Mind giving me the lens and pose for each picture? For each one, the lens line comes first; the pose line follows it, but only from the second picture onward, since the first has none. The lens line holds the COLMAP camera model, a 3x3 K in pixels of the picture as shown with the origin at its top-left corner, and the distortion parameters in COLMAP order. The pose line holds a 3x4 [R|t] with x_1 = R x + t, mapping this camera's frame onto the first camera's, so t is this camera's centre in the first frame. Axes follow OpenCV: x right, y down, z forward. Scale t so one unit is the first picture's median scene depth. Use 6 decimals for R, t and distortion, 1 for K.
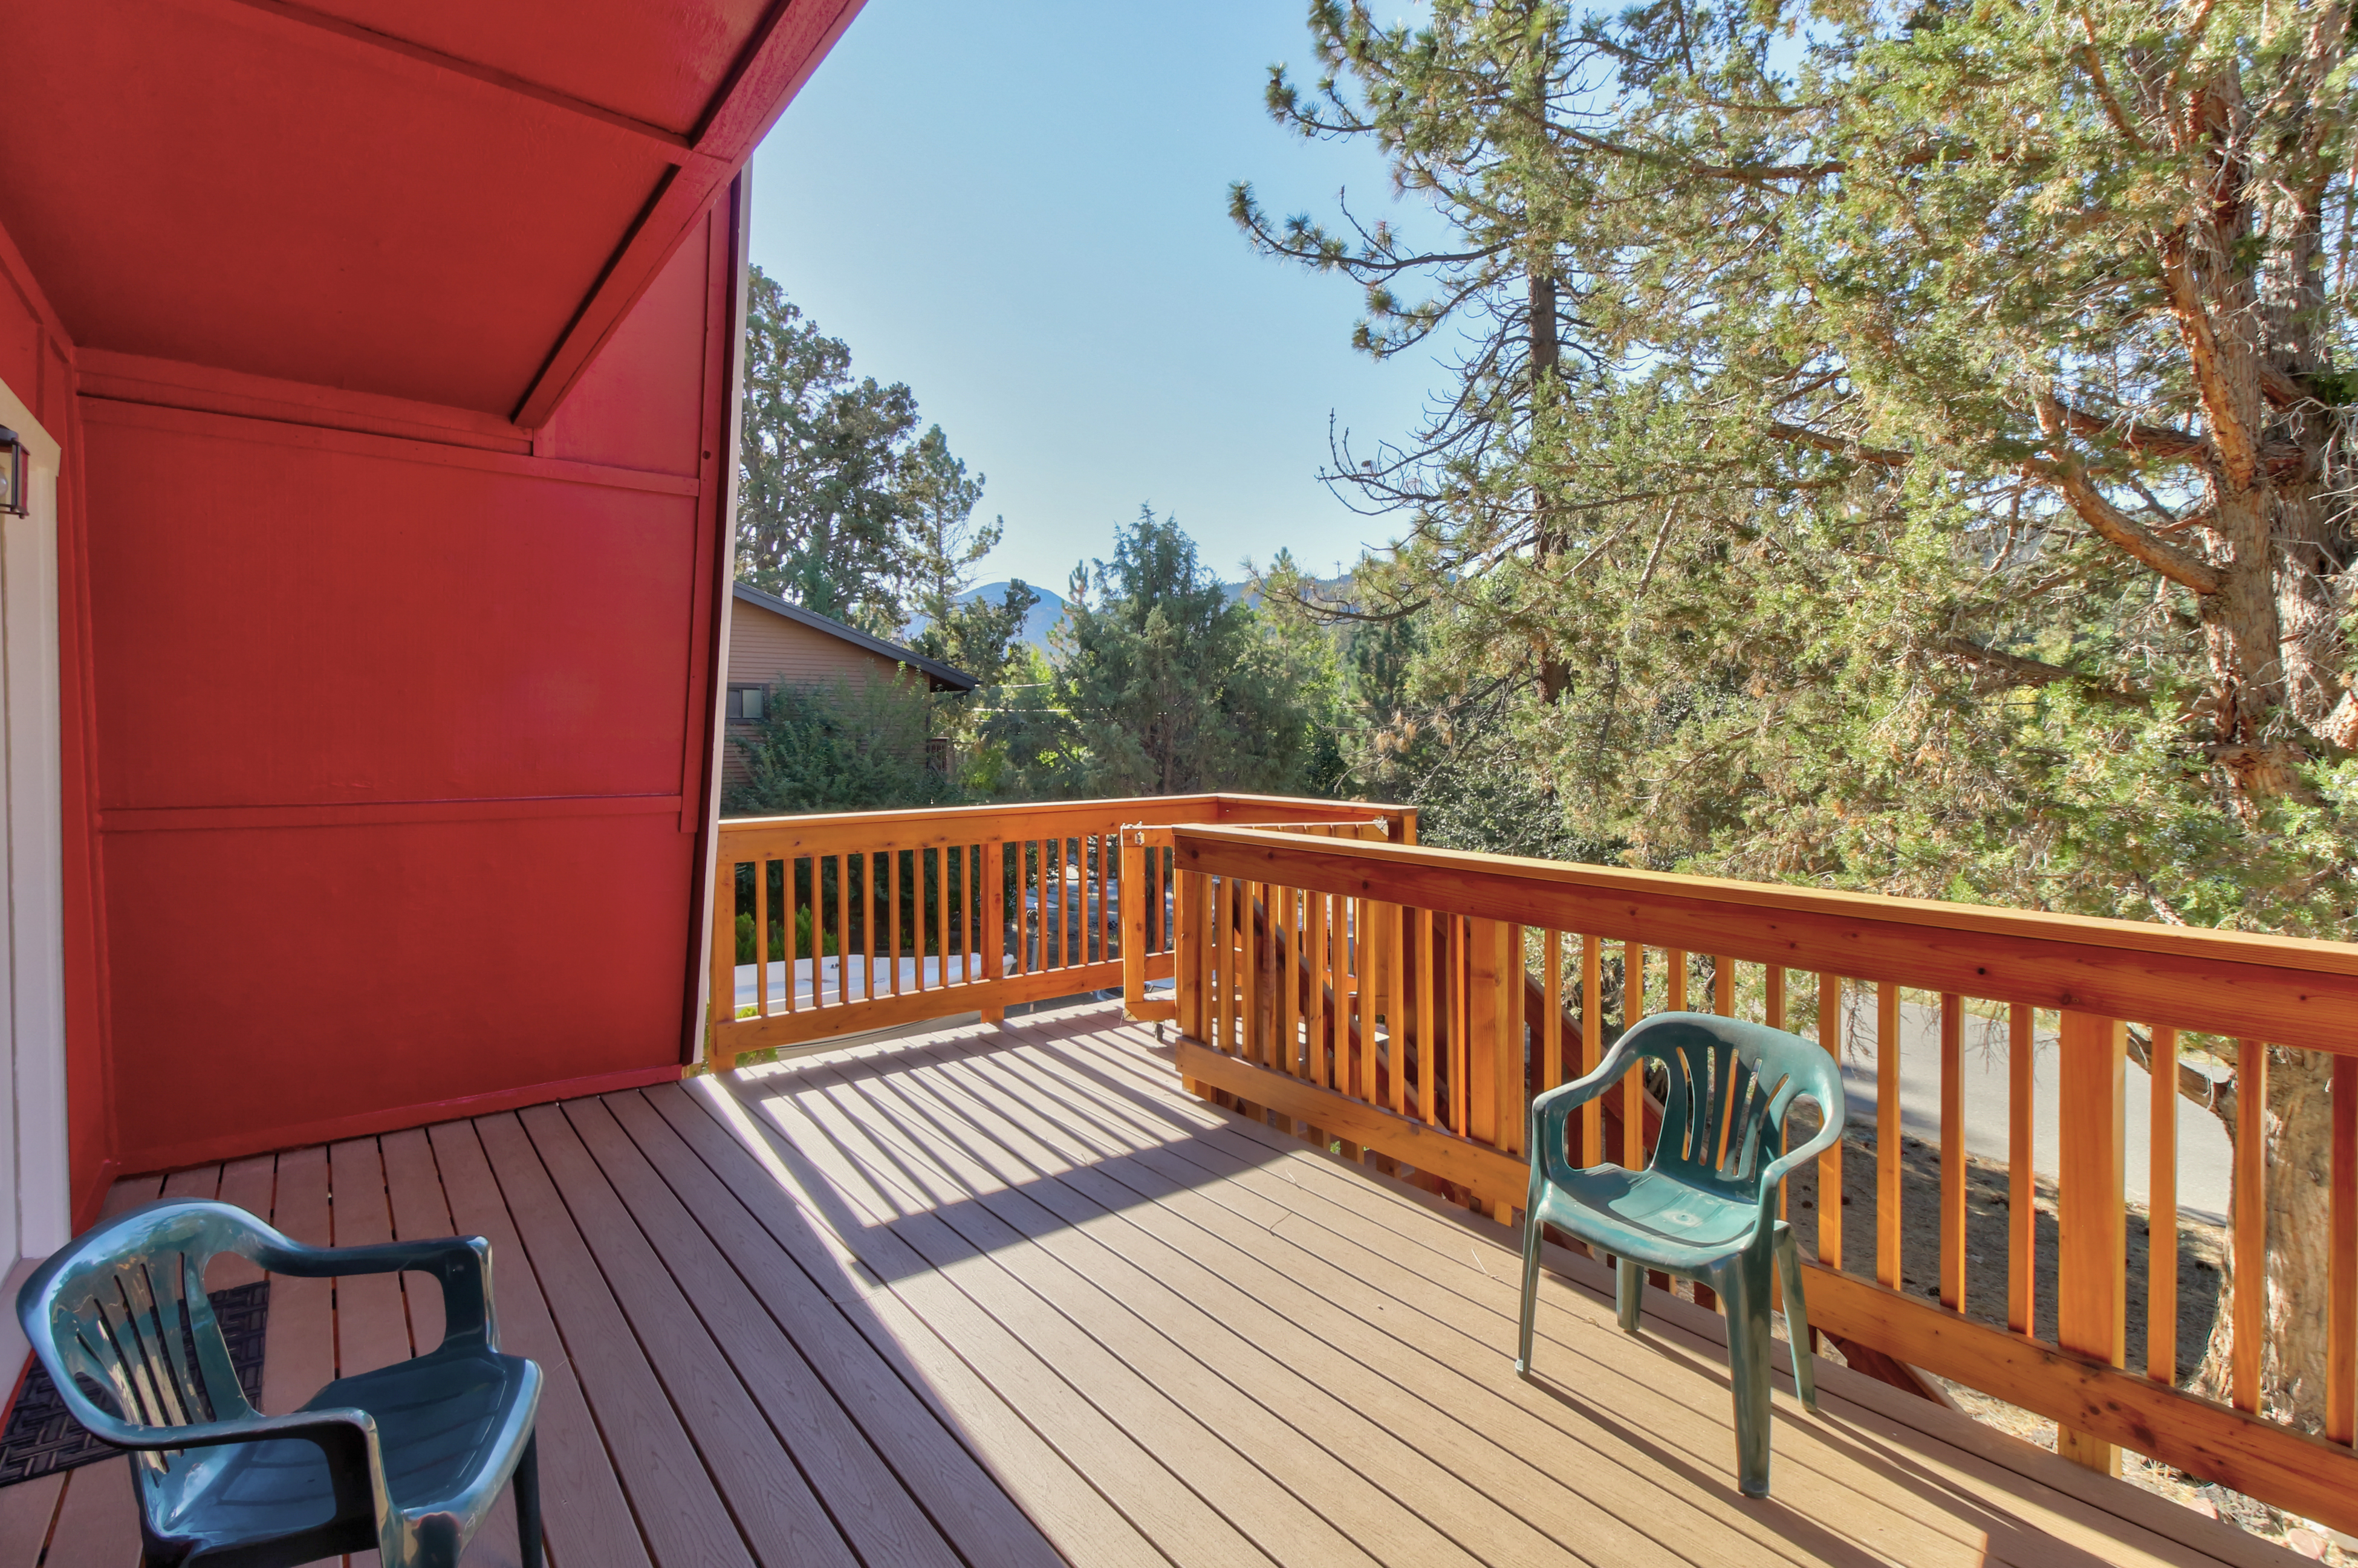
lens RADIAL K [[1115.0, 0, 1173.6], [0, 1115.0, 774.0], [0, 0, 1]] dist [0.007149, -0.000035]
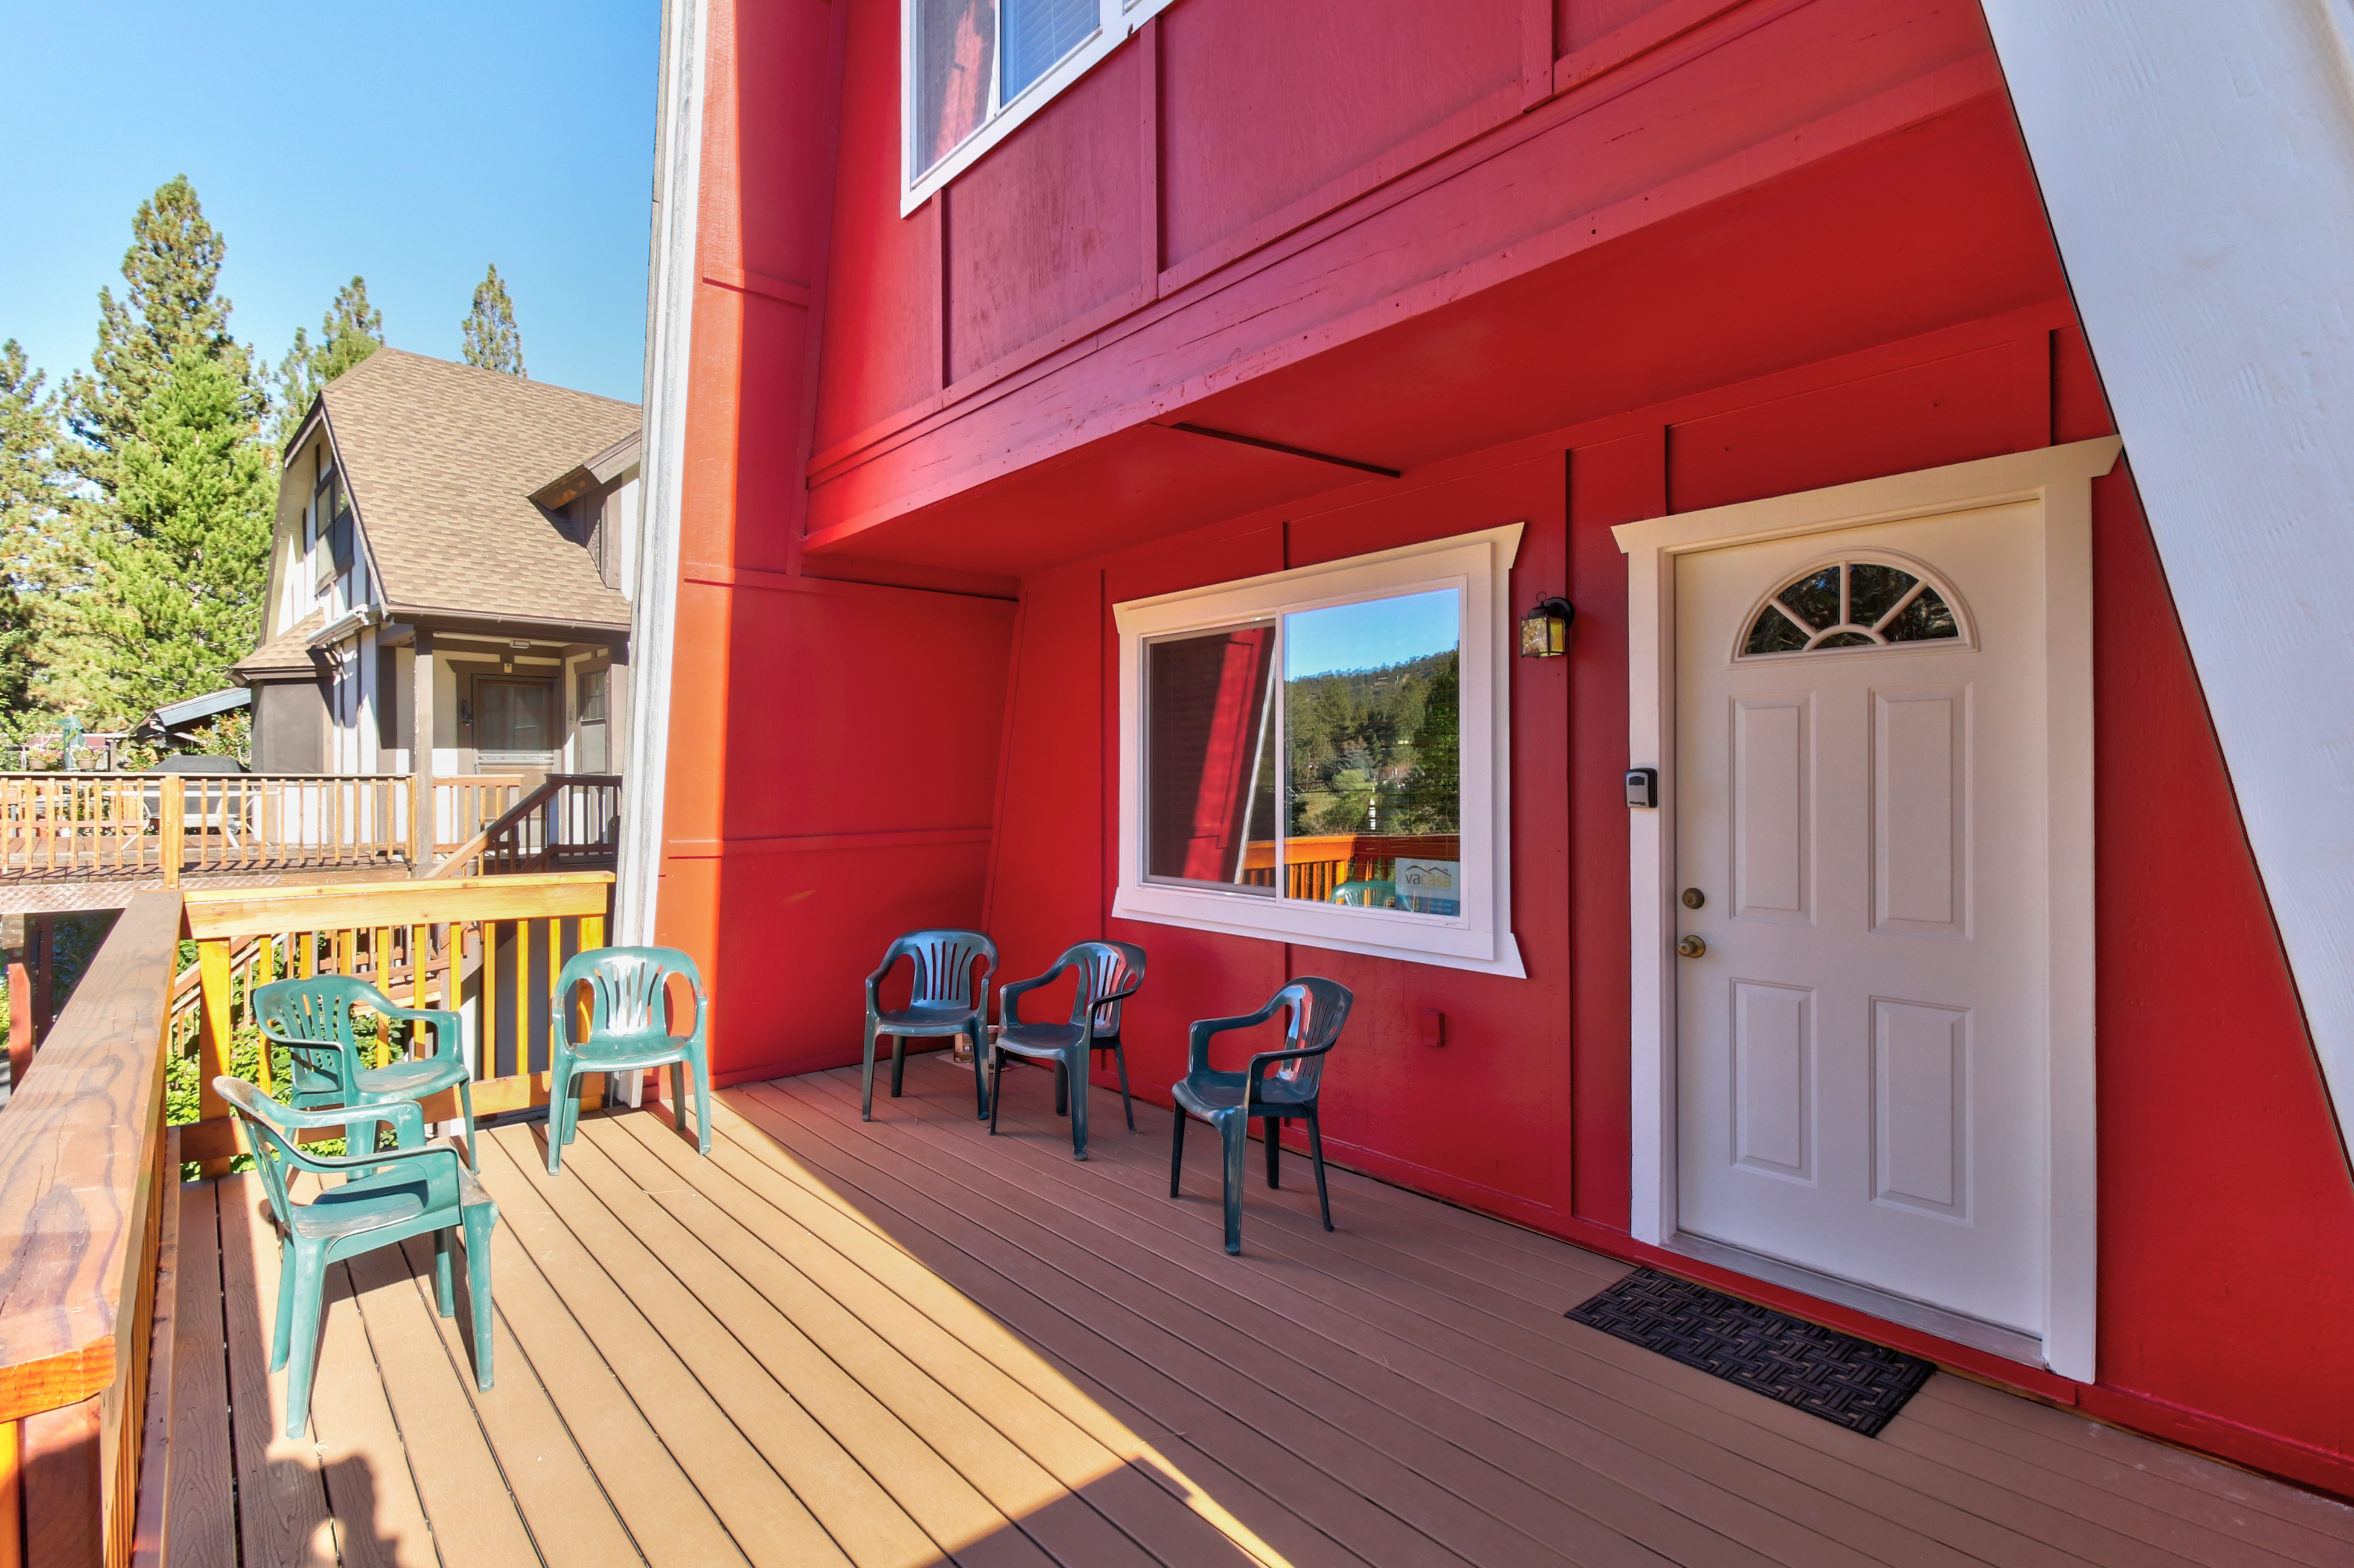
lens RADIAL K [[1113.2, 0, 1171.6], [0, 1113.2, 774.1], [0, 0, 1]] dist [0.007149, -0.000035]
pose [[-0.996989, 0.002831, -0.077495, -0.239972], [0.001368, 0.999820, 0.018935, -0.063252], [0.077534, 0.018772, -0.996813, 1.933069]]
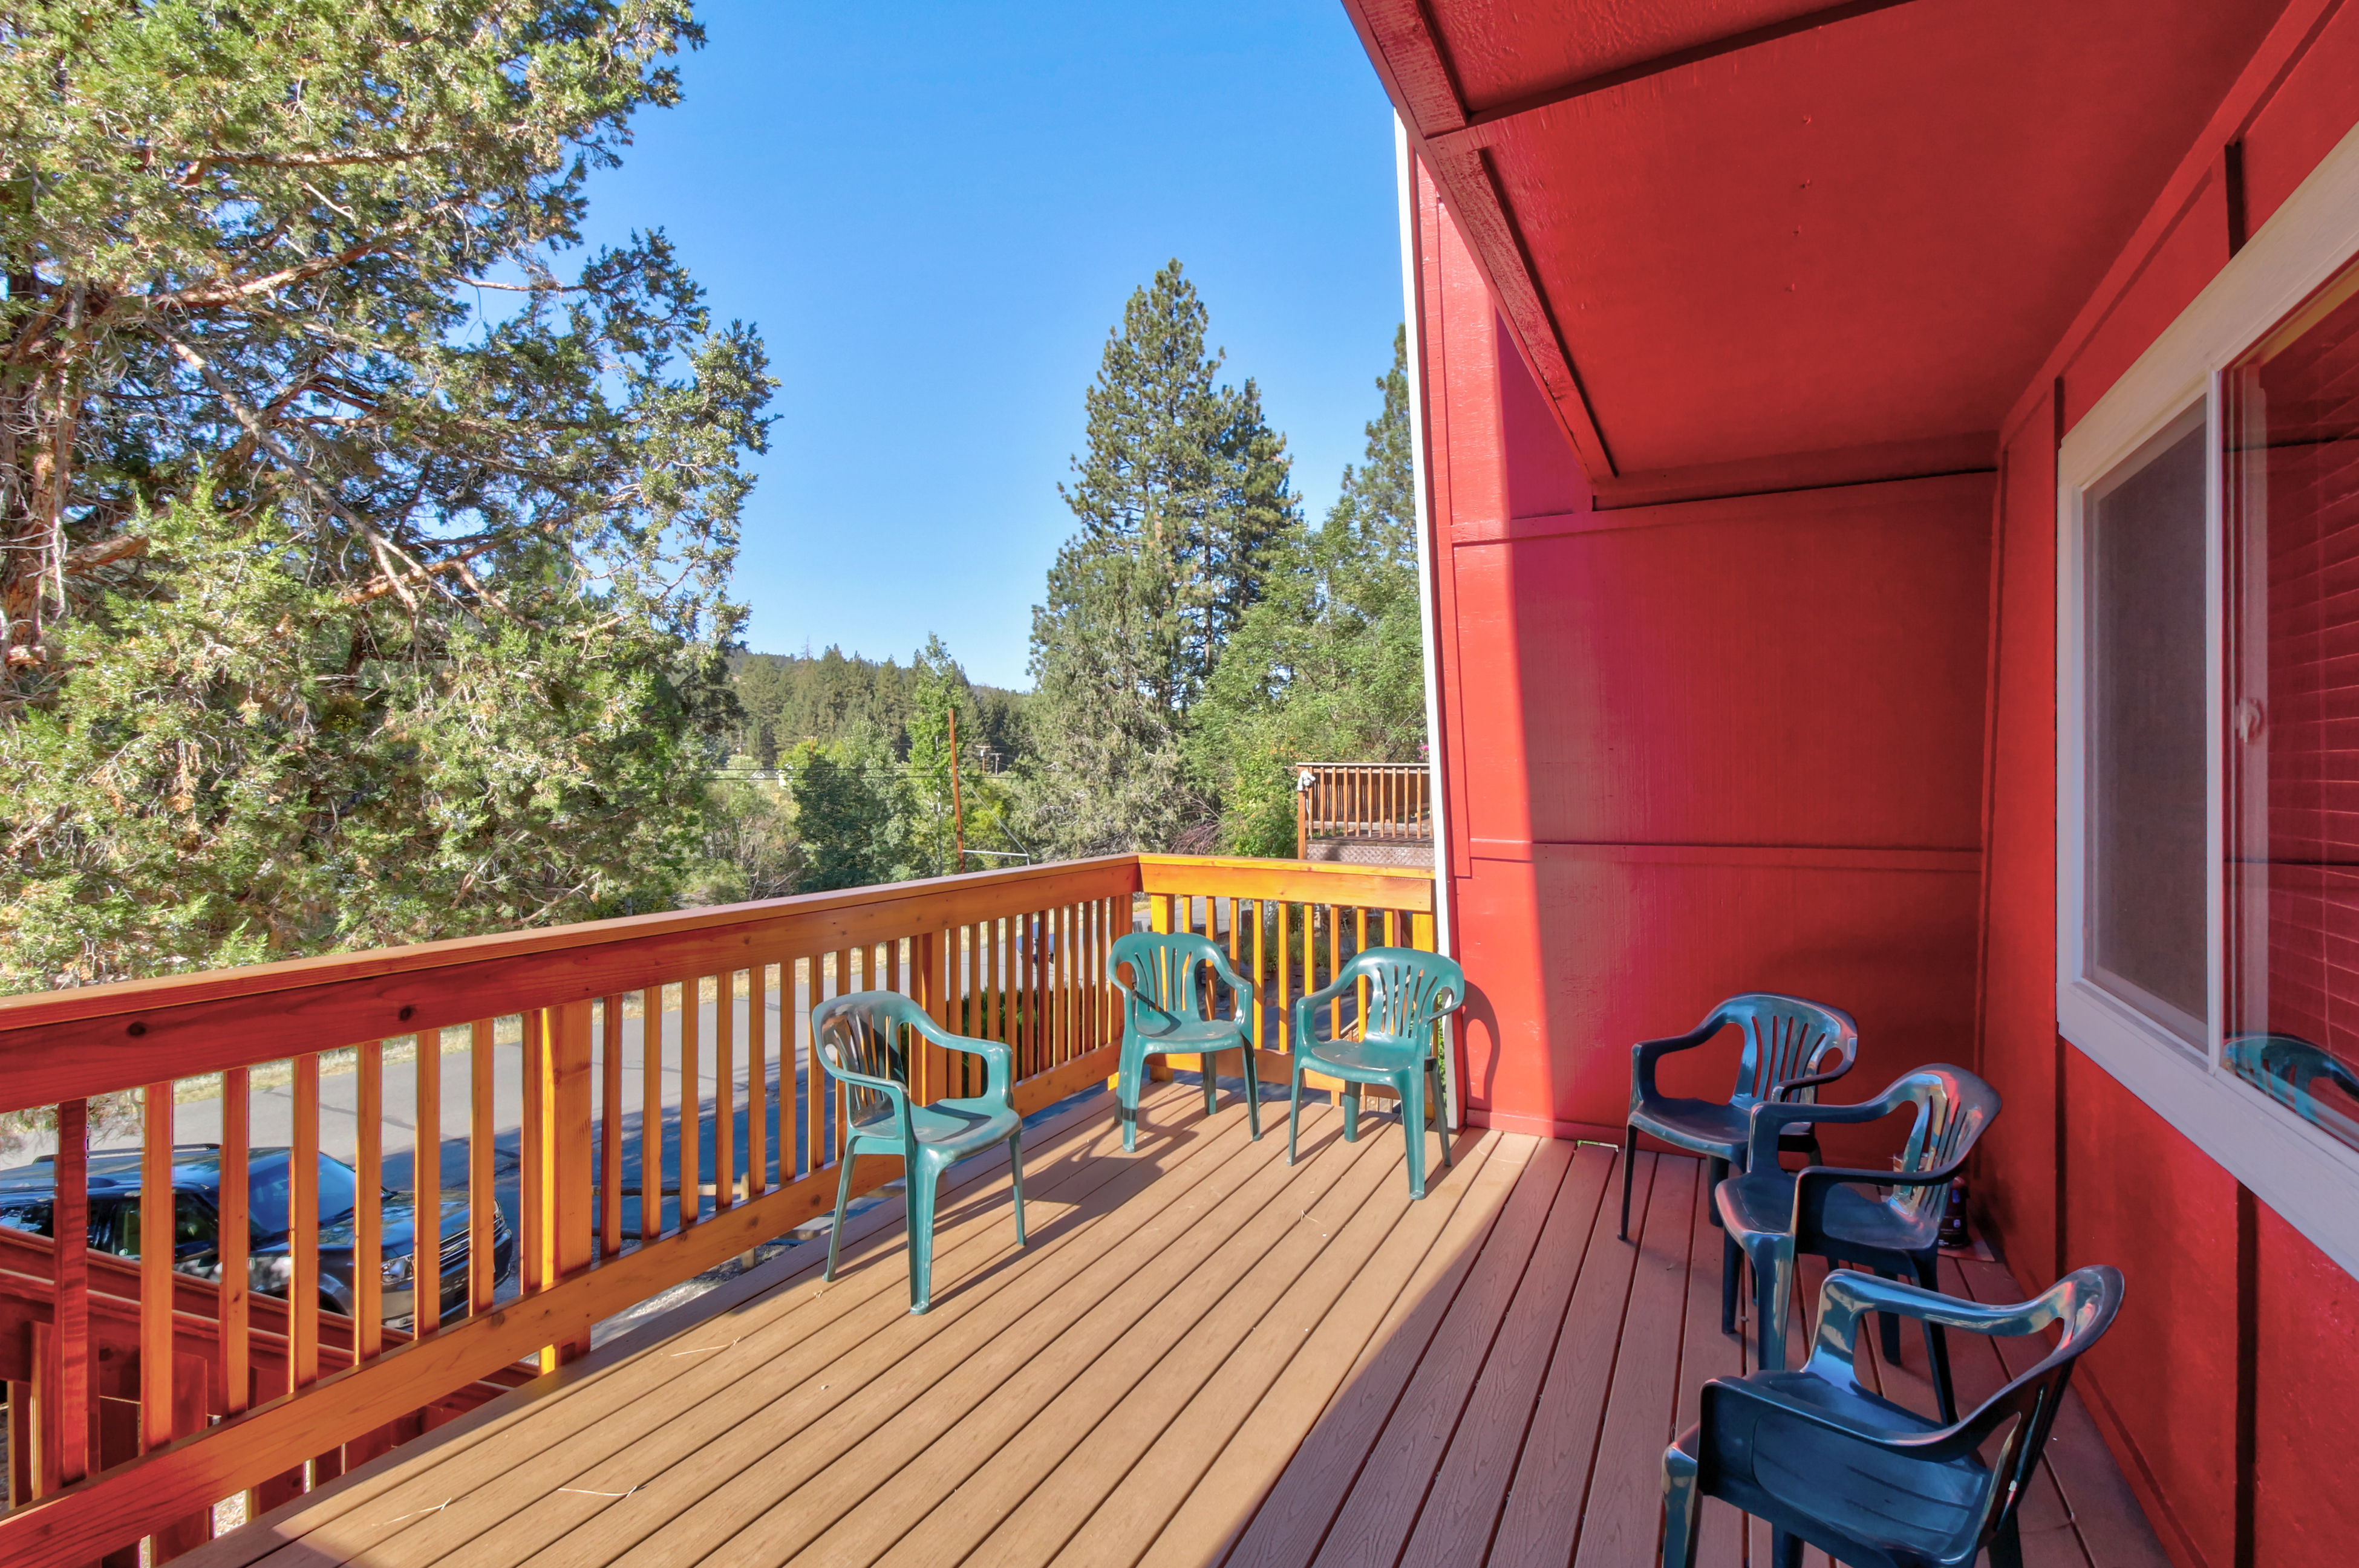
lens RADIAL K [[1115.4, 0, 1174.1], [0, 1115.4, 774.0], [0, 0, 1]] dist [0.007149, -0.000035]
pose [[-0.442851, 0.001854, 0.896594, -0.819169], [0.025908, 0.999607, 0.010729, -0.045567], [-0.896221, 0.027980, -0.442724, 1.173032]]
